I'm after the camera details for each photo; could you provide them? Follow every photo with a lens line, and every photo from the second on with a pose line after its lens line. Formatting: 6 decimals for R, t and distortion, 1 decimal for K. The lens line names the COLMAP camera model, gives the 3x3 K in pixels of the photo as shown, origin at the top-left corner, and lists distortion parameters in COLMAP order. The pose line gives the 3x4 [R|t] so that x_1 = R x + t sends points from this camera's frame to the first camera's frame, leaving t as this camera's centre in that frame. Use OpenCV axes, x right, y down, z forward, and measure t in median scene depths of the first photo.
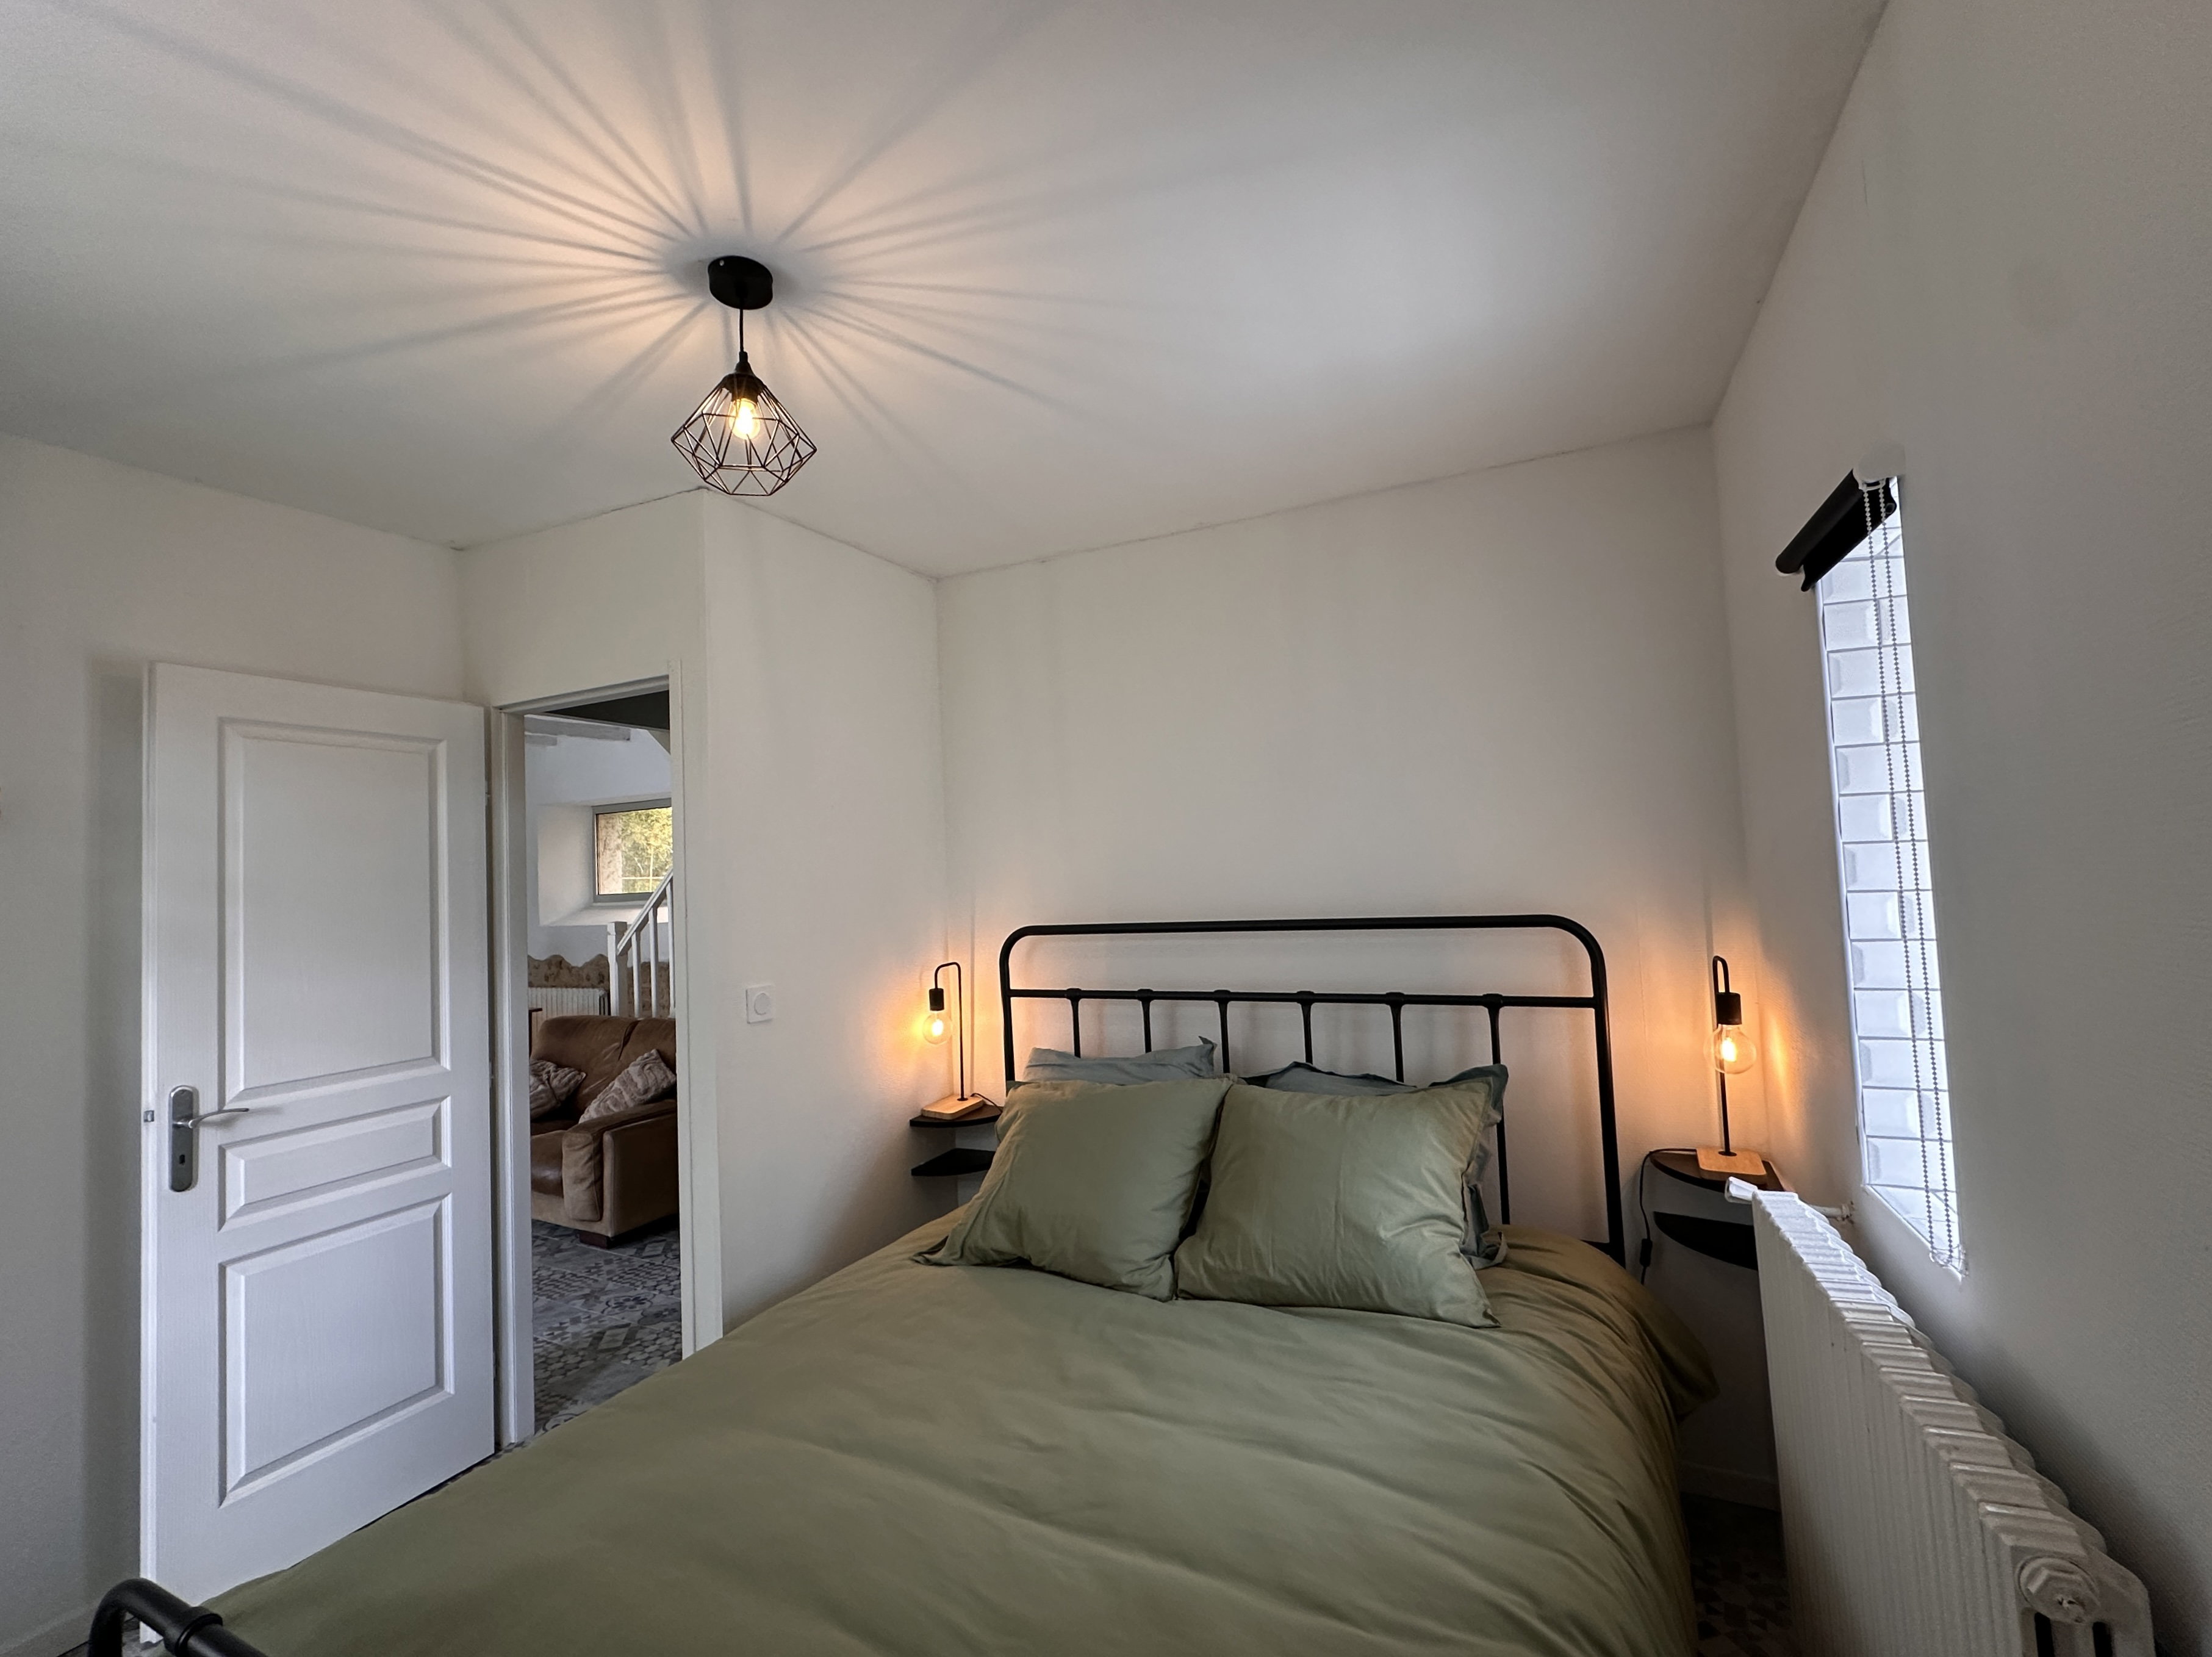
lens RADIAL K [[910.7, 0, 1106.0], [0, 910.7, 828.5], [0, 0, 1]] dist [0.000344, 0.000017]
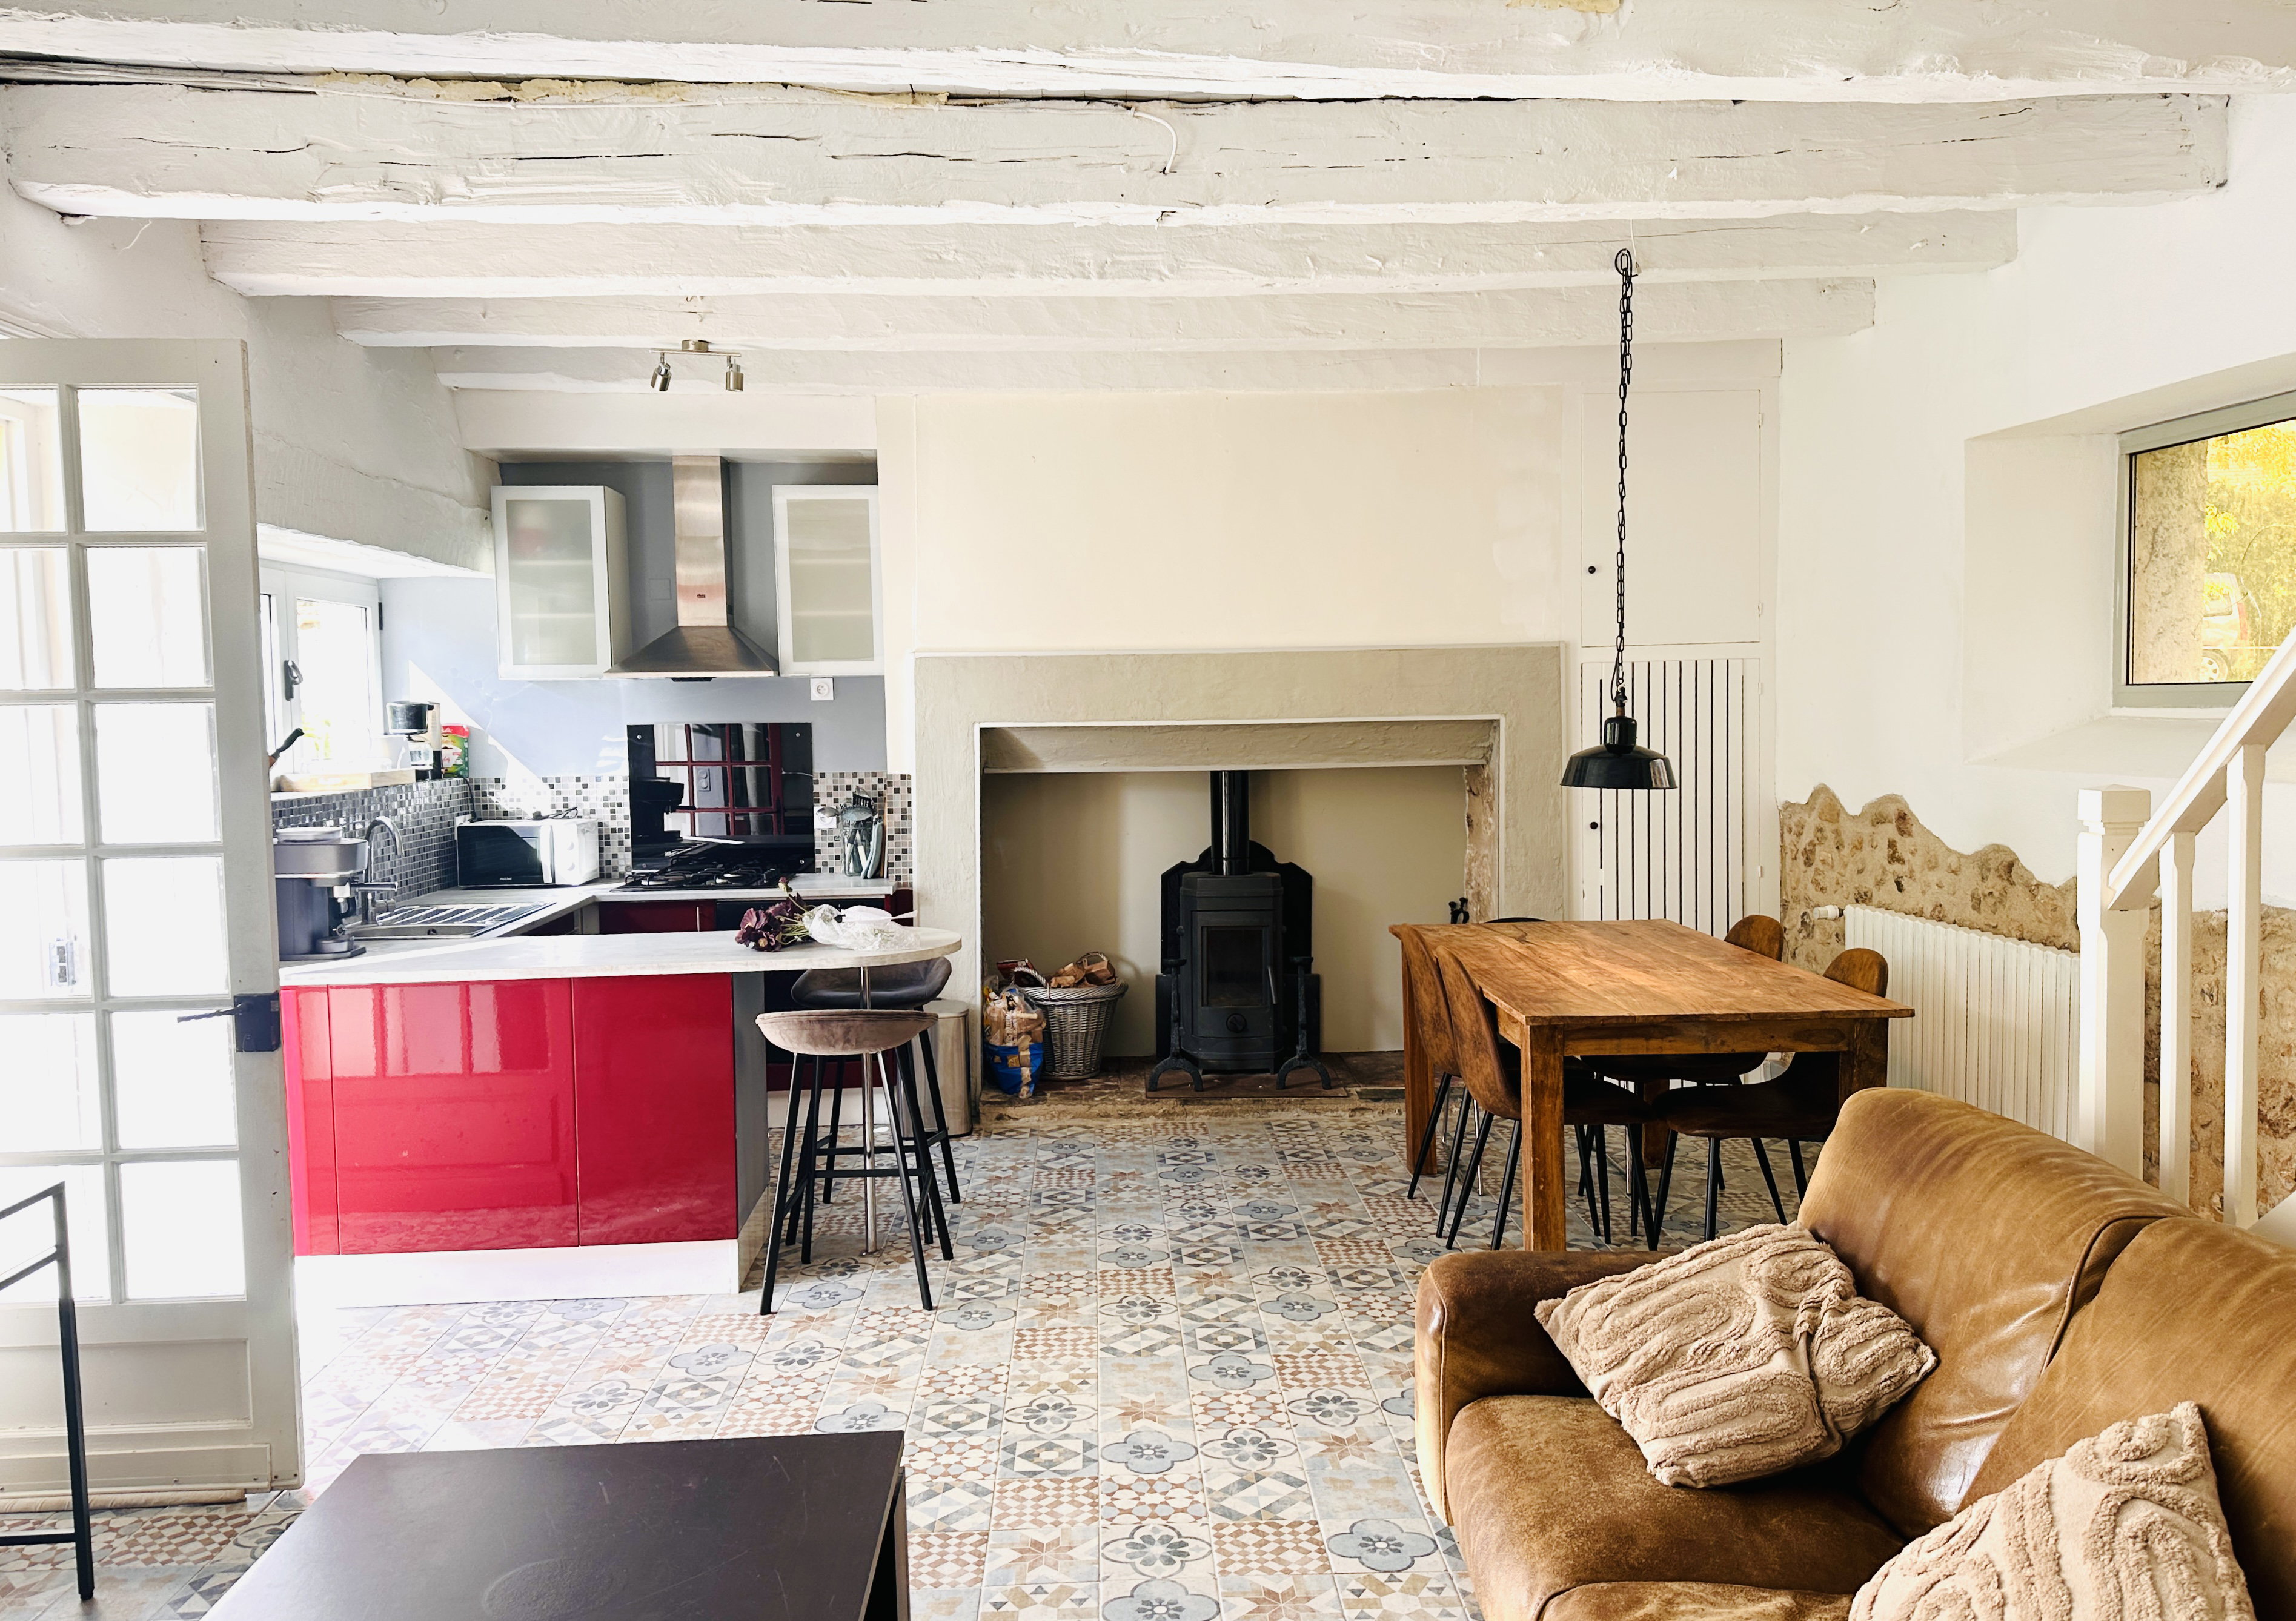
lens RADIAL K [[1633.8, 0, 1148.0], [0, 1633.8, 810.5], [0, 0, 1]] dist [0.002281, -0.003955]
pose [[0.462989, 0.092185, -0.881557, -0.237144], [0.040490, 0.991339, 0.124930, 0.036506], [0.885439, -0.093535, 0.455247, 0.518955]]
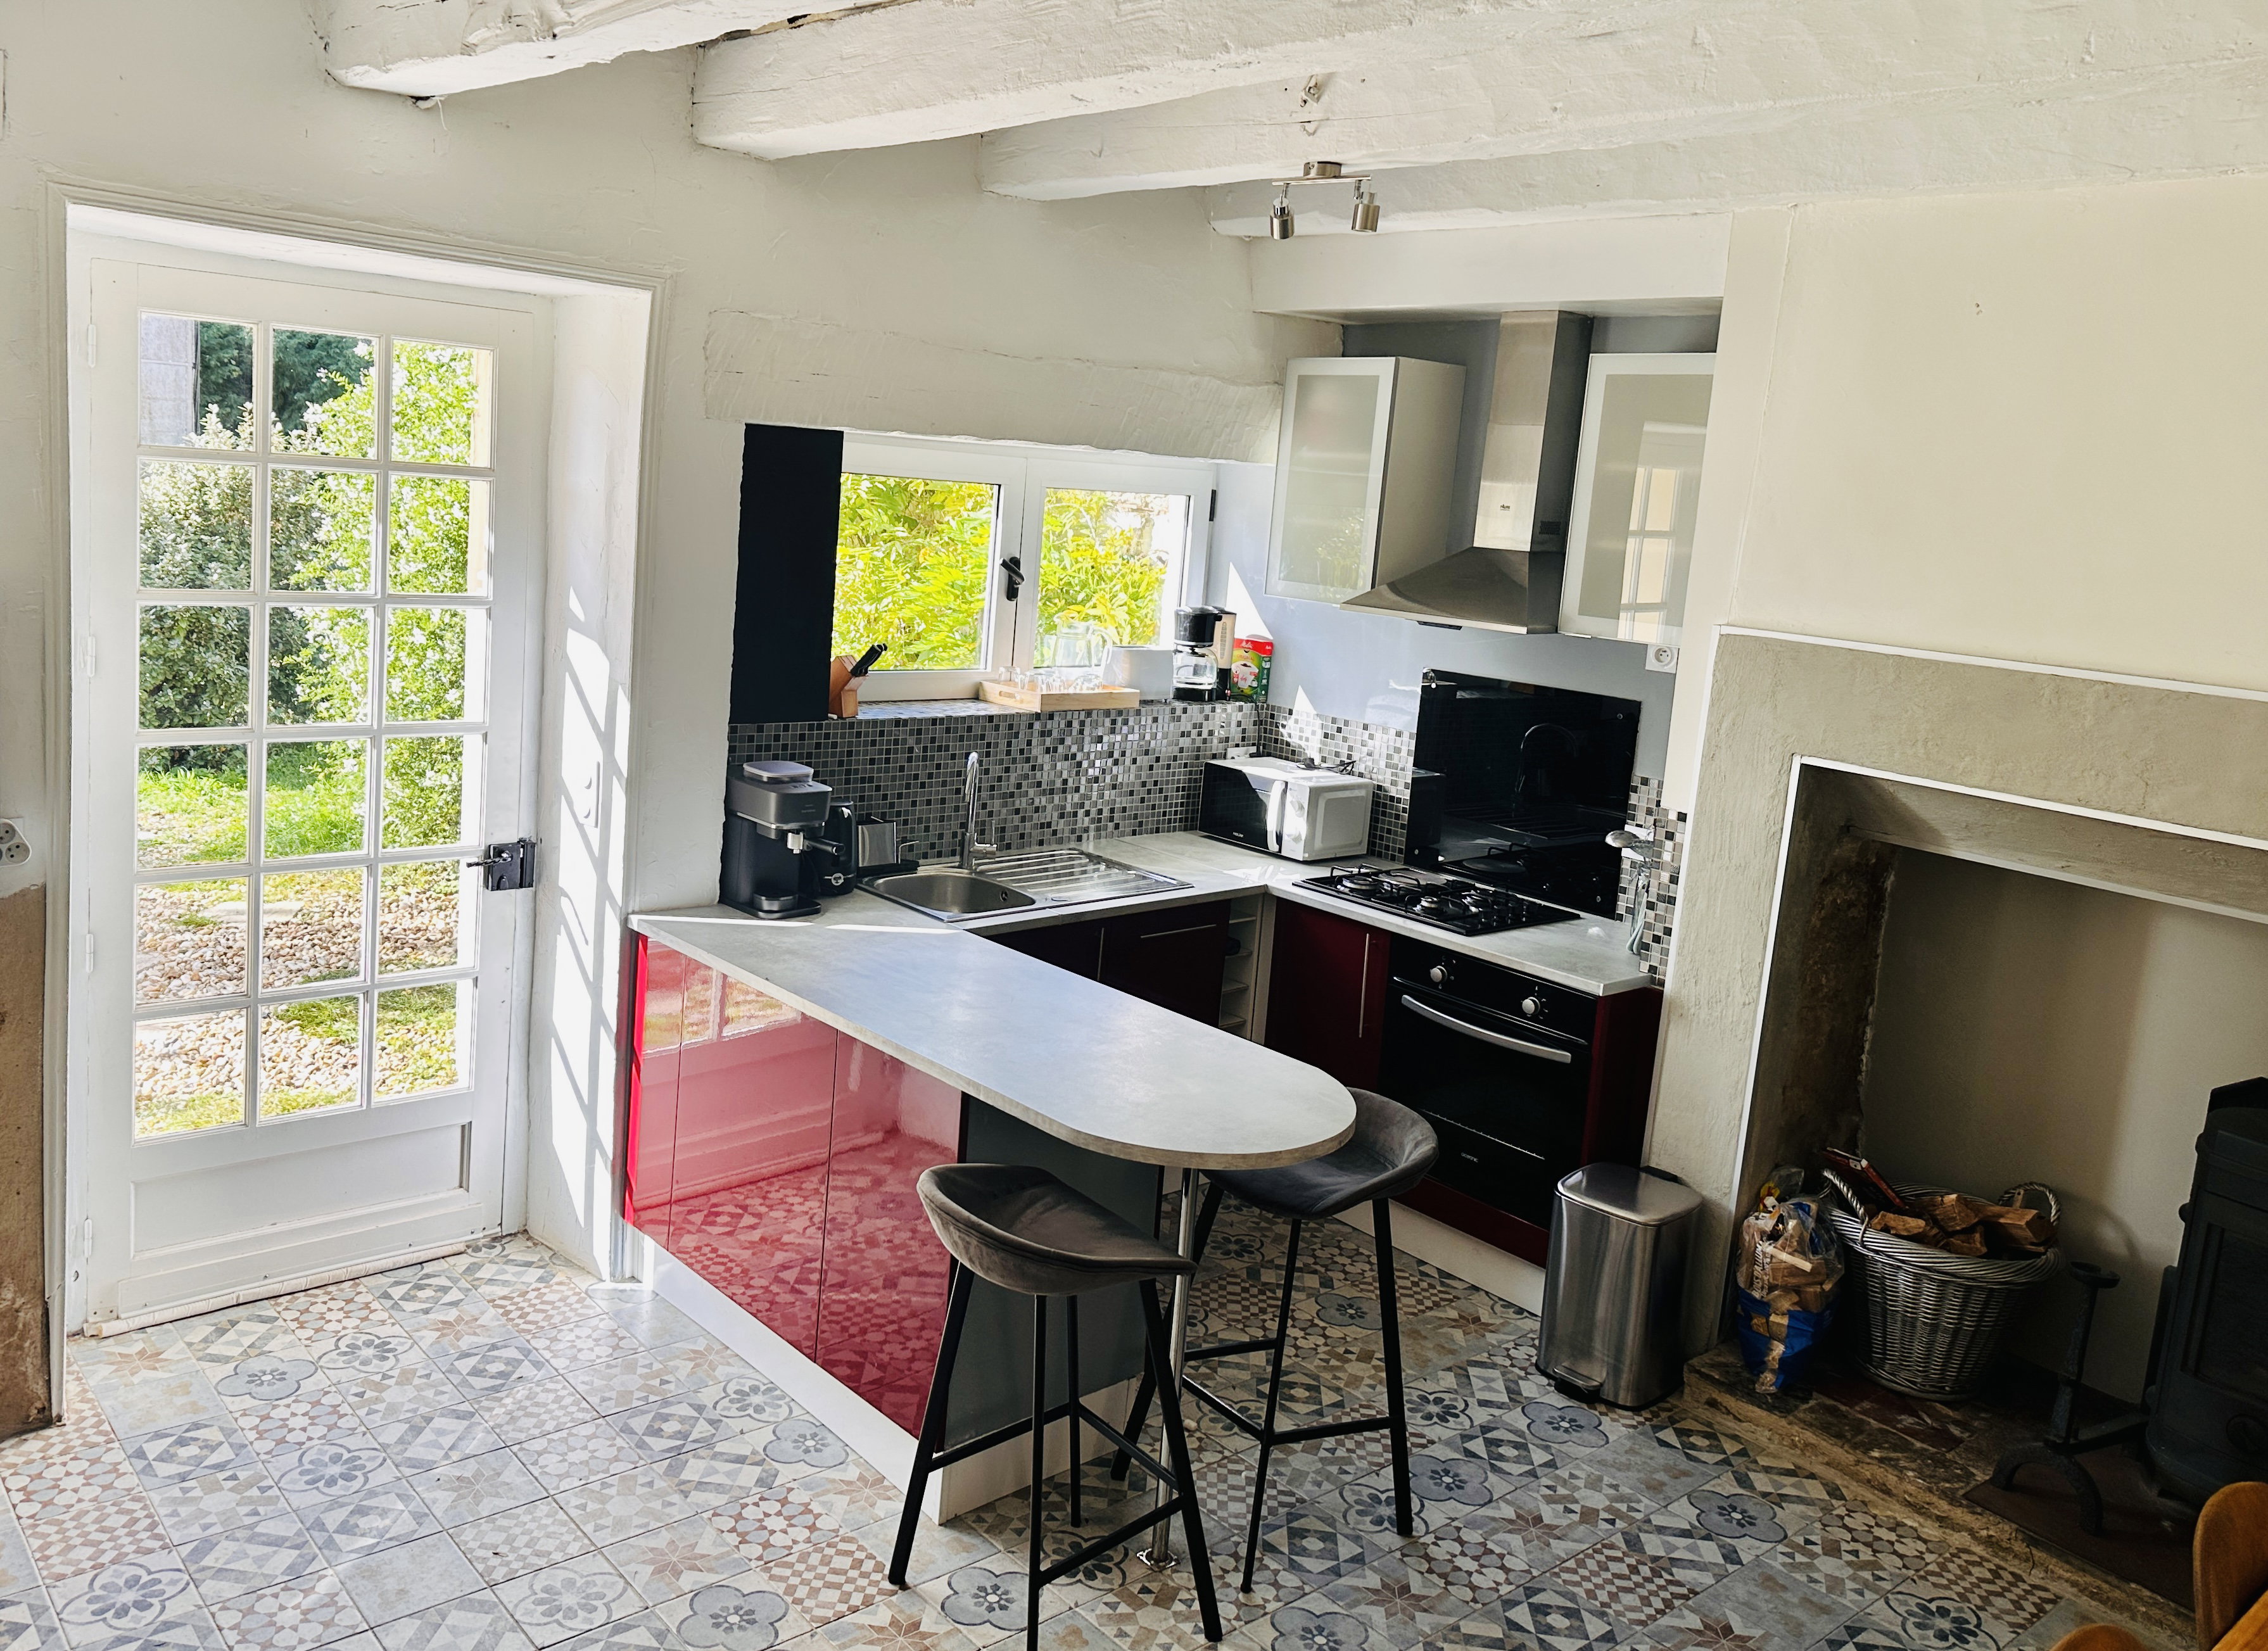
lens RADIAL K [[1736.1, 0, 1127.8], [0, 1736.1, 694.0], [0, 0, 1]] dist [0.121294, -0.179642]
pose [[-0.418616, 0.123551, -0.899720, -0.404224], [-0.012104, 0.989856, 0.141560, 0.007855], [0.908083, 0.070150, -0.412874, 0.788190]]
